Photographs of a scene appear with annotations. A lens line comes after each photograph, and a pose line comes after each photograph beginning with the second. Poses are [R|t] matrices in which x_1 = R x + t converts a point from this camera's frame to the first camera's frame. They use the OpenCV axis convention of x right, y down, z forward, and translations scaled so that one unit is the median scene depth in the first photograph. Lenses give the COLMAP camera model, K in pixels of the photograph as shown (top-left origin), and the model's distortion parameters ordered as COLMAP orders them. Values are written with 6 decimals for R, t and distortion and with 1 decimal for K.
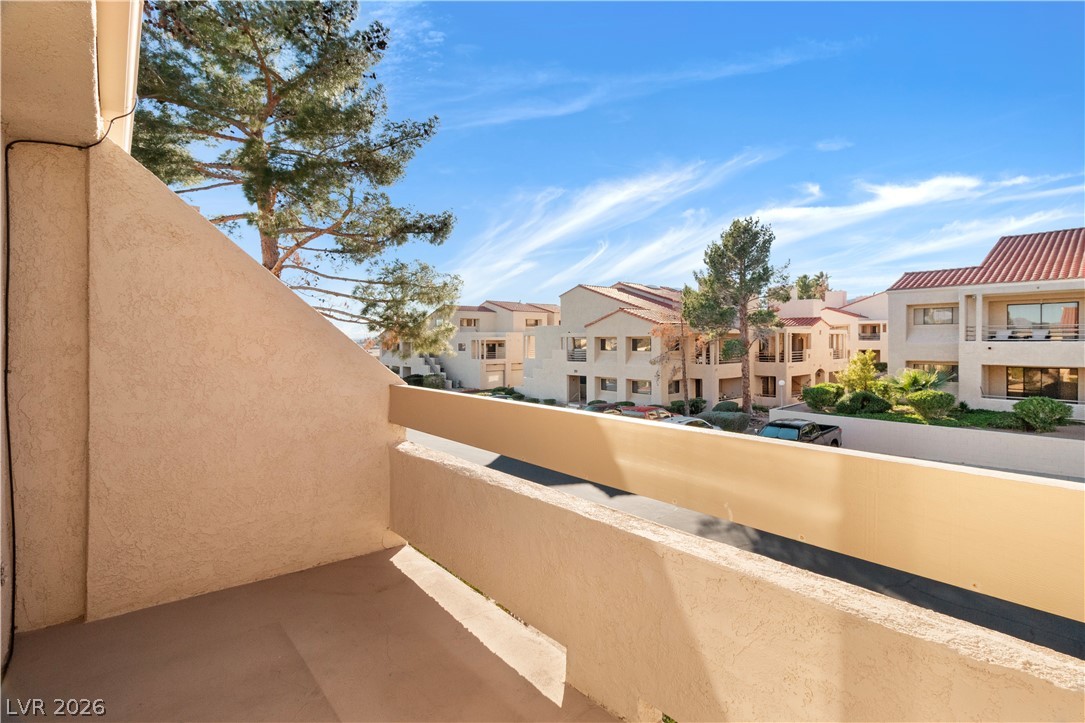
lens RADIAL K [[506.9, 0, 554.5], [0, 506.9, 351.7], [0, 0, 1]] dist [0.004803, 0.003812]
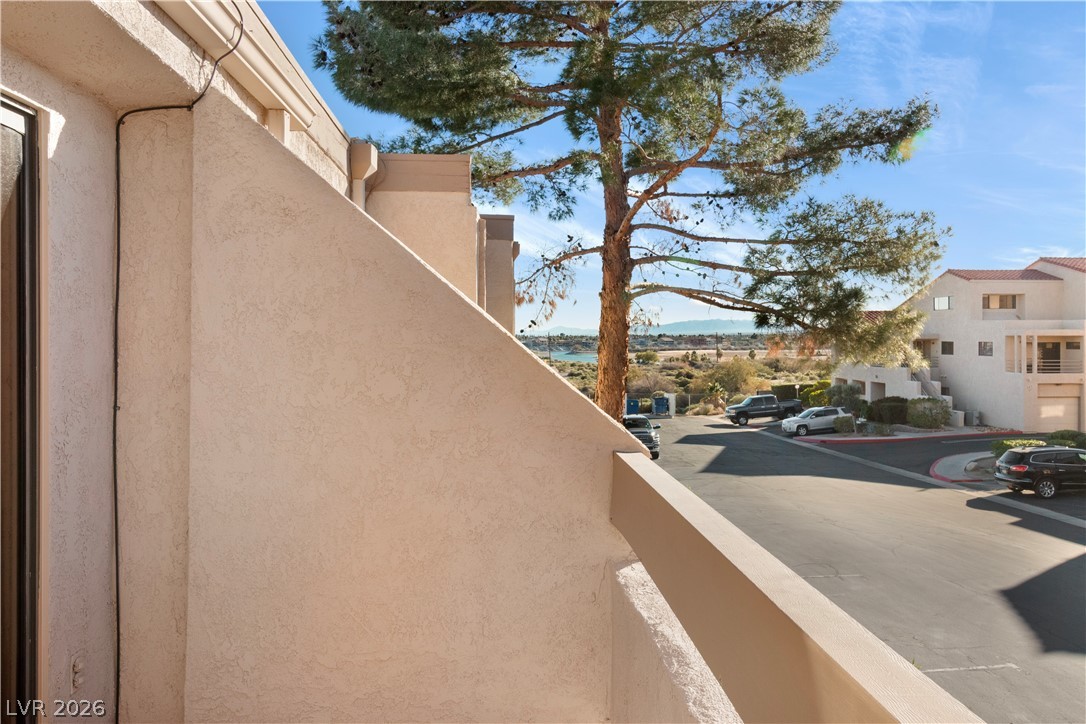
lens RADIAL K [[868.5, 0, 558.2], [0, 868.5, 338.0], [0, 0, 1]] dist [0.010304, -0.005790]
pose [[0.795181, 0.006299, -0.606339, 0.204315], [-0.016594, 0.999798, -0.011375, -0.047488], [0.606145, 0.019107, 0.795125, 0.258376]]
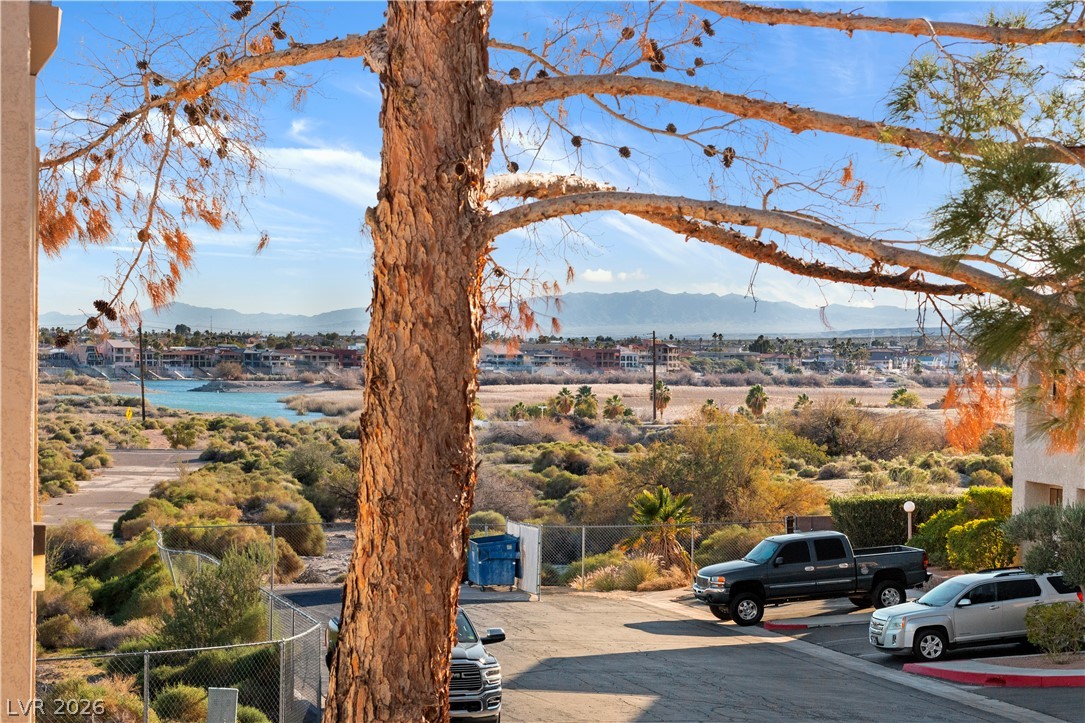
lens RADIAL K [[2596.5, 0, 597.7], [0, 2596.5, 458.3], [0, 0, 1]] dist [0.043740, 0.000000]
pose [[0.883644, 0.041998, -0.466271, -0.365328], [-0.031715, 0.999050, 0.029882, -0.107134], [0.467083, -0.011617, 0.884137, 0.917231]]
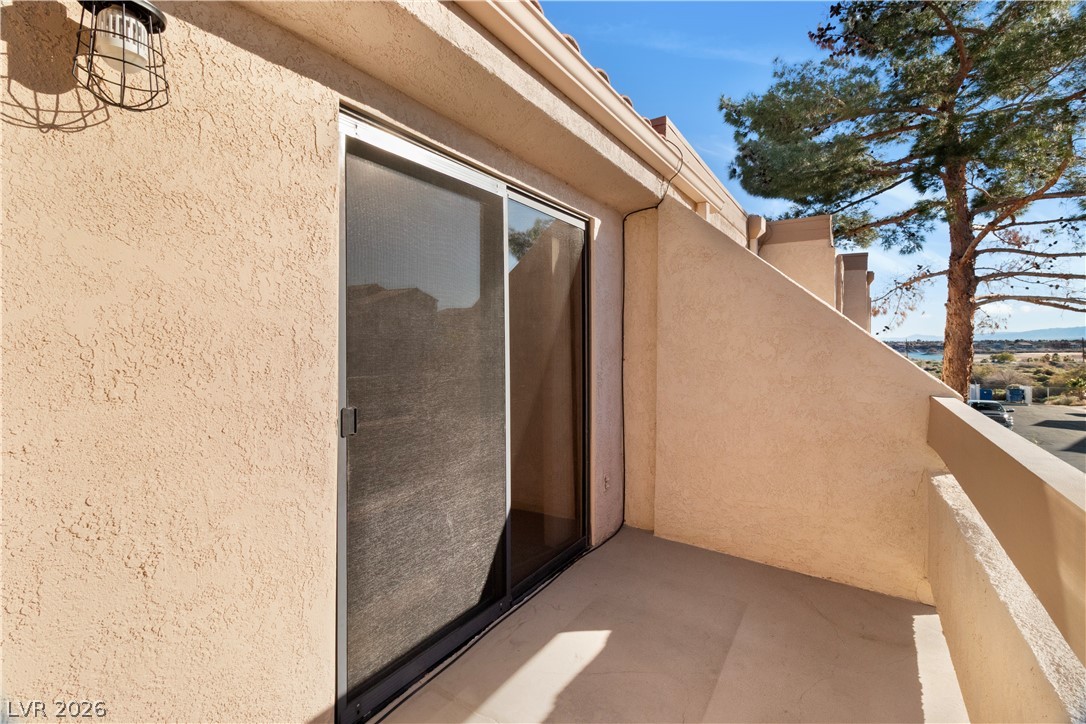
lens RADIAL K [[507.4, 0, 541.9], [0, 507.4, 346.9], [0, 0, 1]] dist [0.004803, 0.003812]
pose [[0.282134, 0.009730, -0.959326, 0.288038], [-0.017576, 0.999833, 0.004972, -0.003524], [0.959214, 0.015458, 0.282258, 0.225463]]
